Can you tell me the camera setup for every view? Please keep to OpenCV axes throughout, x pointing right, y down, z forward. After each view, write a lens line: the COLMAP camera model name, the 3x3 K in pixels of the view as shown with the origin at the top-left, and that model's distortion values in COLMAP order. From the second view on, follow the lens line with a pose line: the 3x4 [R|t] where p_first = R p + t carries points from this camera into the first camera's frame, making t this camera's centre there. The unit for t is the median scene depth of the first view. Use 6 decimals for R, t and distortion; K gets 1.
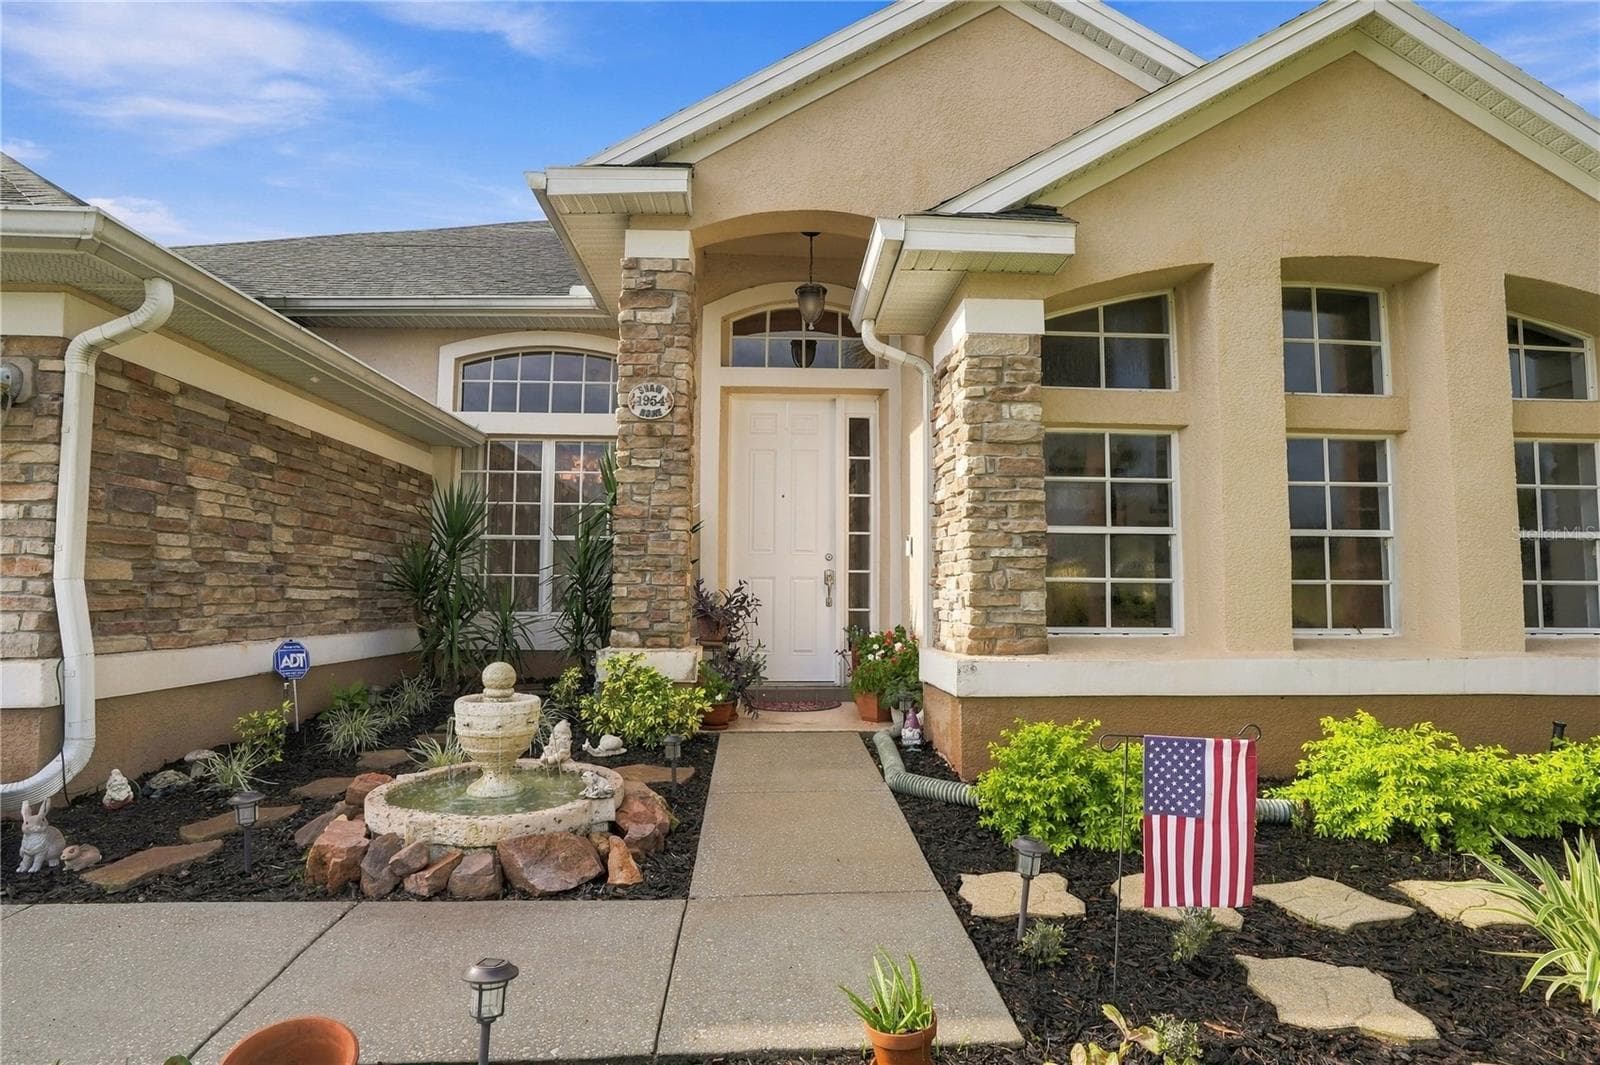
lens RADIAL K [[829.2, 0, 800.0], [0, 829.2, 532.5], [0, 0, 1]] dist [-0.049966, 0.021625]
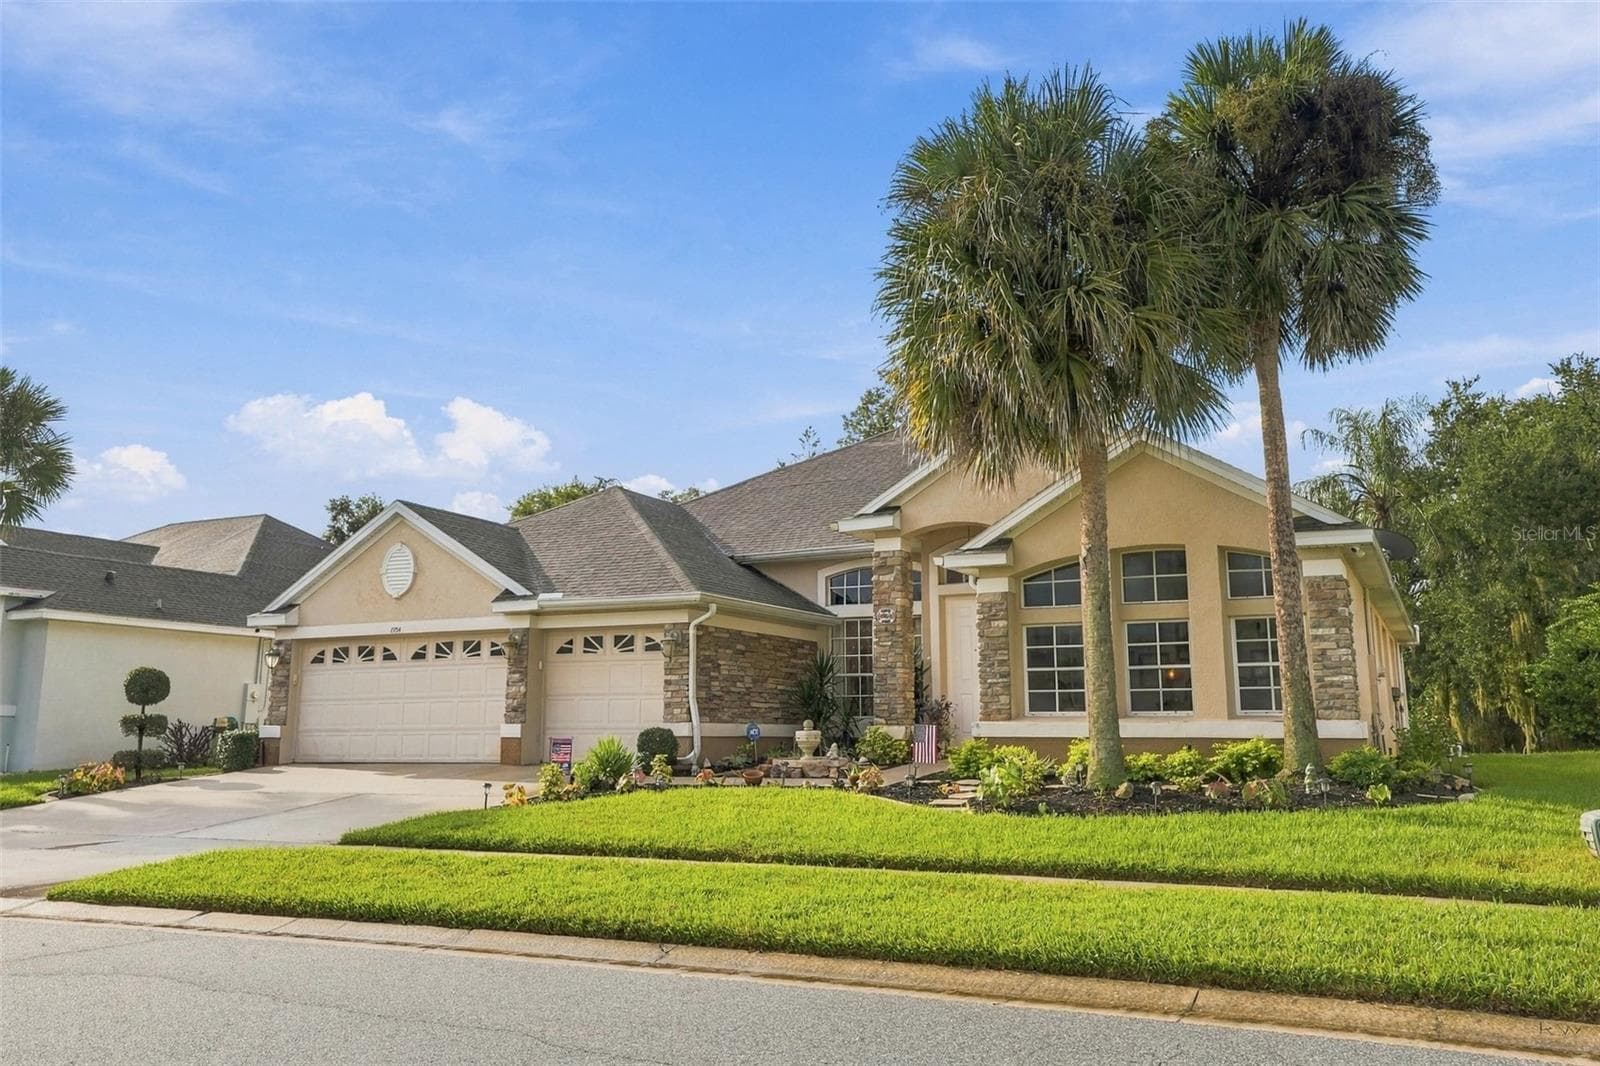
lens RADIAL K [[1268.0, 0, 800.0], [0, 1268.0, 533.0], [0, 0, 1]] dist [0.001452, 0.000227]
pose [[0.868284, -0.083215, -0.489039, 1.499160], [0.041470, 0.994555, -0.095604, -0.070074], [0.494332, 0.062731, 0.867007, -2.414311]]
